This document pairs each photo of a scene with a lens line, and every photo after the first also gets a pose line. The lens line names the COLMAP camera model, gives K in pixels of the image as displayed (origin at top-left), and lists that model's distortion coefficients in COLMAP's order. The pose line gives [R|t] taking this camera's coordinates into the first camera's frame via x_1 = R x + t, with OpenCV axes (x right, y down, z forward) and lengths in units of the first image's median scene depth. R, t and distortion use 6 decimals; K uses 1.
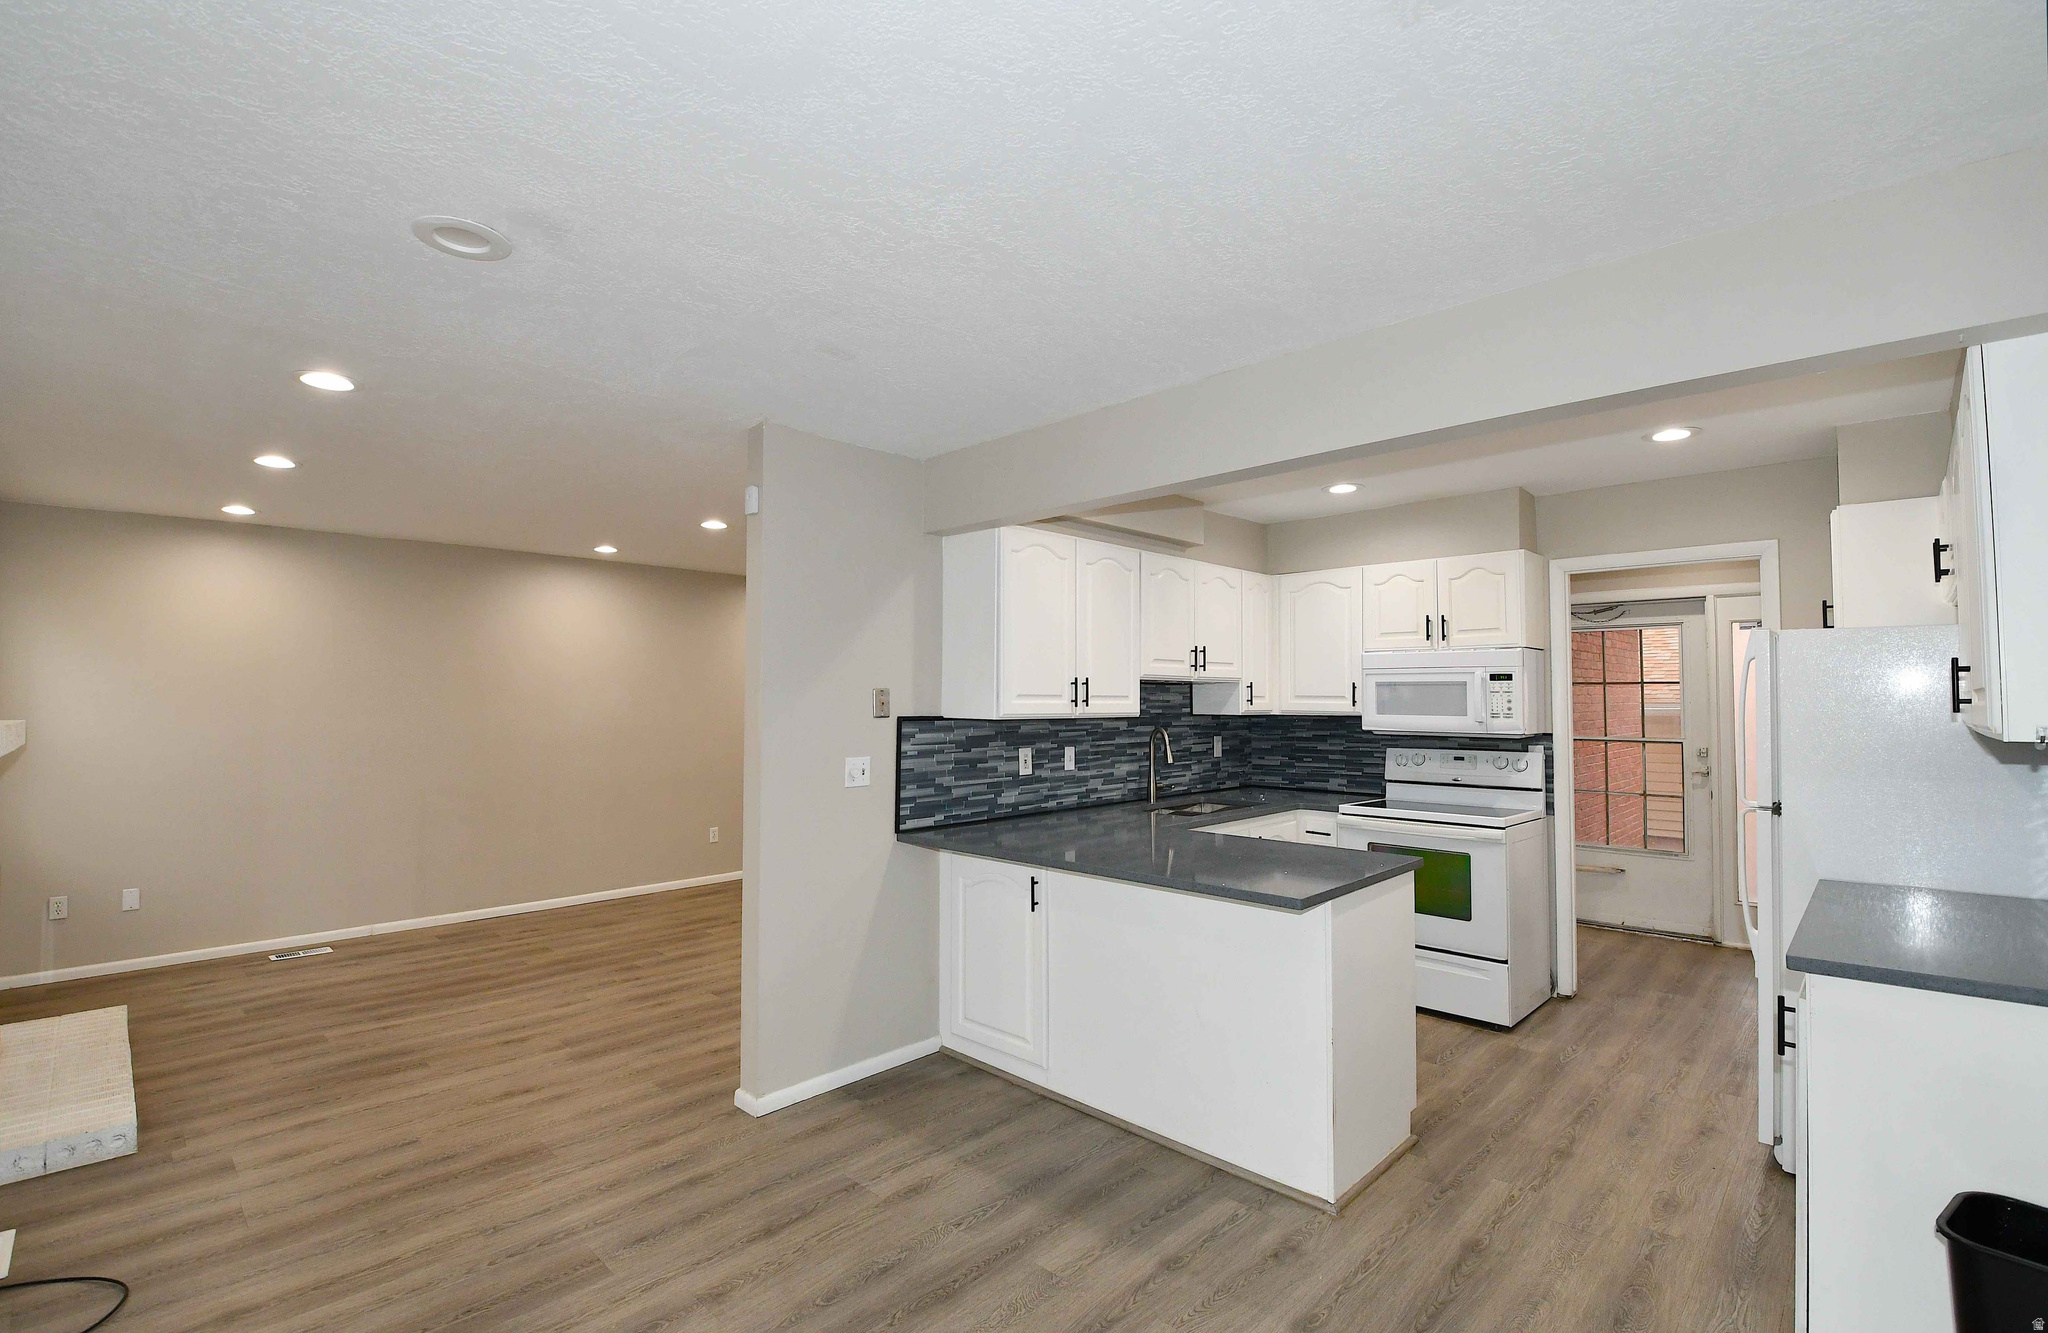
lens RADIAL K [[917.9, 0, 1003.7], [0, 917.9, 658.3], [0, 0, 1]] dist [-0.002808, -0.007988]
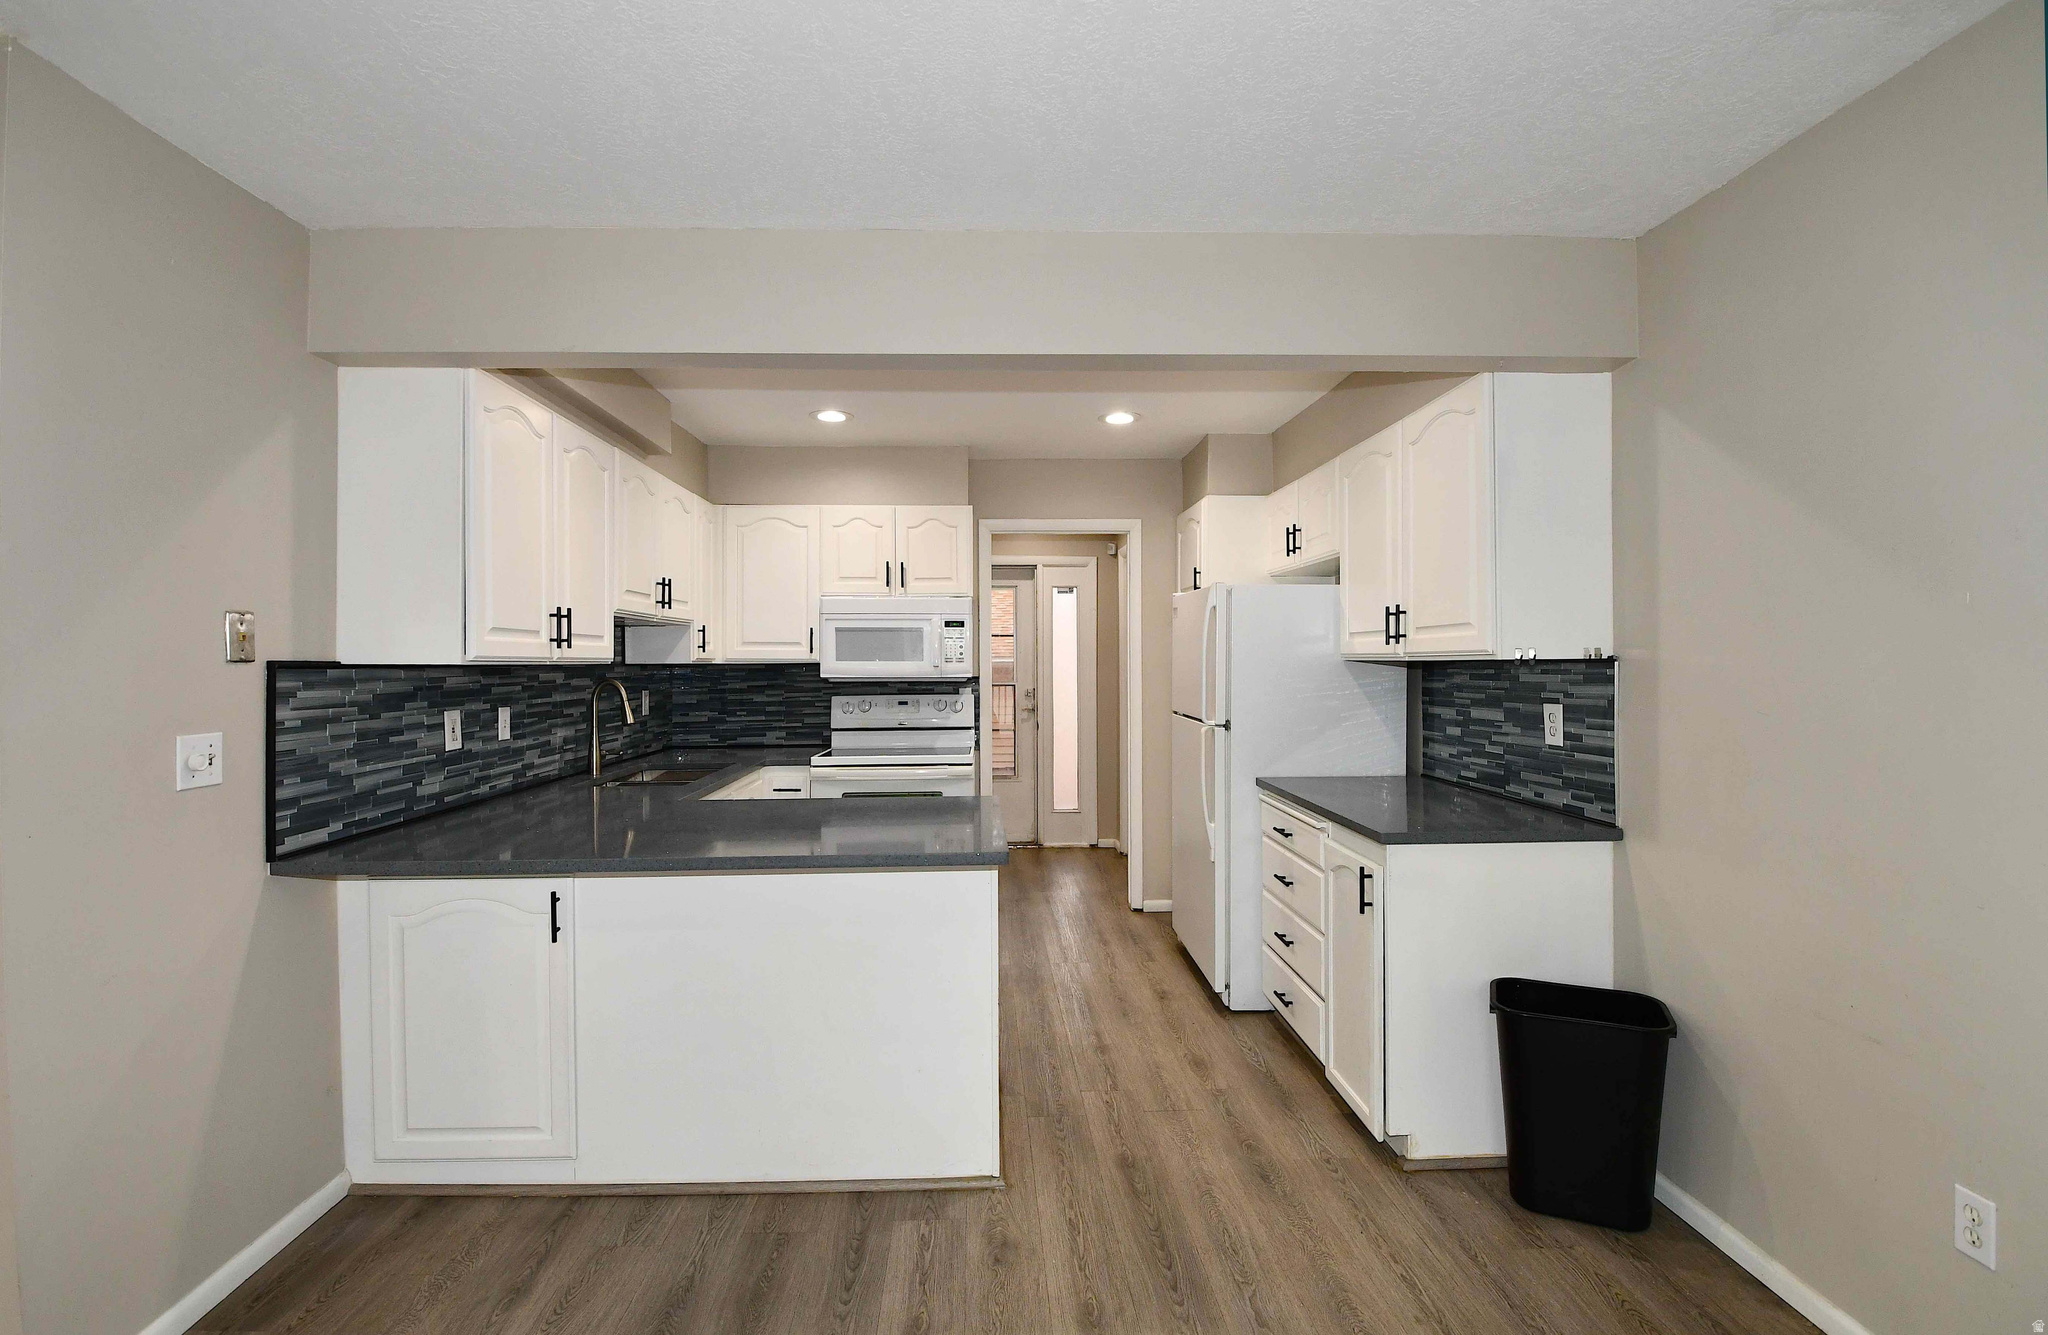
lens RADIAL K [[917.9, 0, 1009.2], [0, 917.9, 661.4], [0, 0, 1]] dist [-0.002808, -0.007988]
pose [[0.689321, -0.005689, 0.724434, -0.180490], [-0.026408, 0.999107, 0.032975, 0.027411], [-0.723975, -0.041861, 0.688555, 0.227436]]
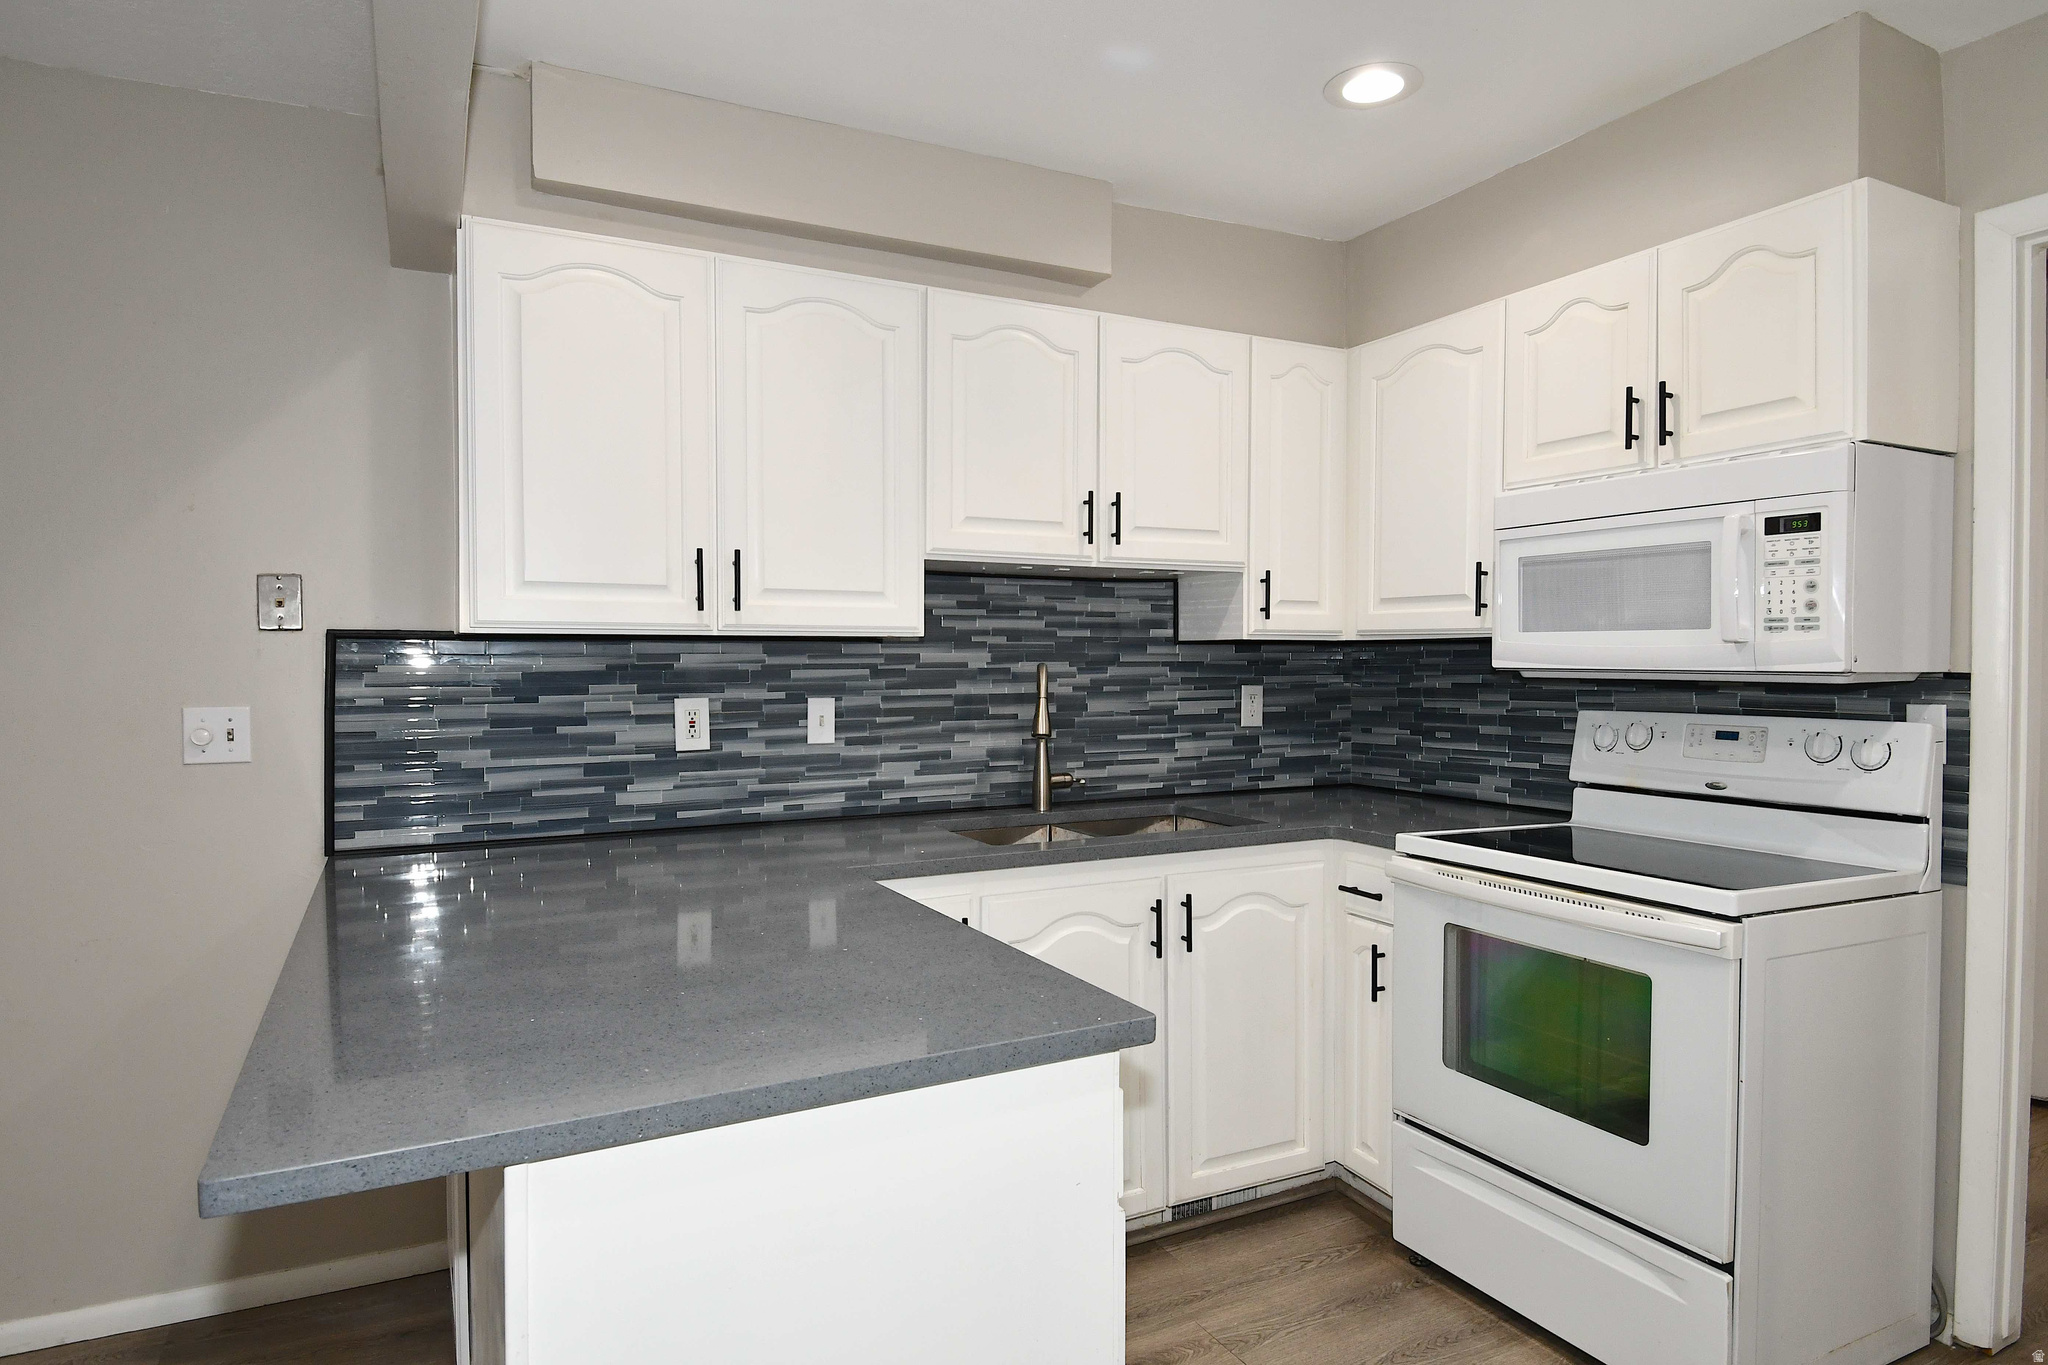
lens RADIAL K [[1160.8, 0, 1021.3], [0, 1160.8, 687.0], [0, 0, 1]] dist [-0.000581, -0.009700]
pose [[0.946451, 0.003916, -0.322825, 0.396713], [0.018142, 0.997701, 0.065291, 0.051414], [0.322339, -0.067651, 0.944204, 0.439016]]
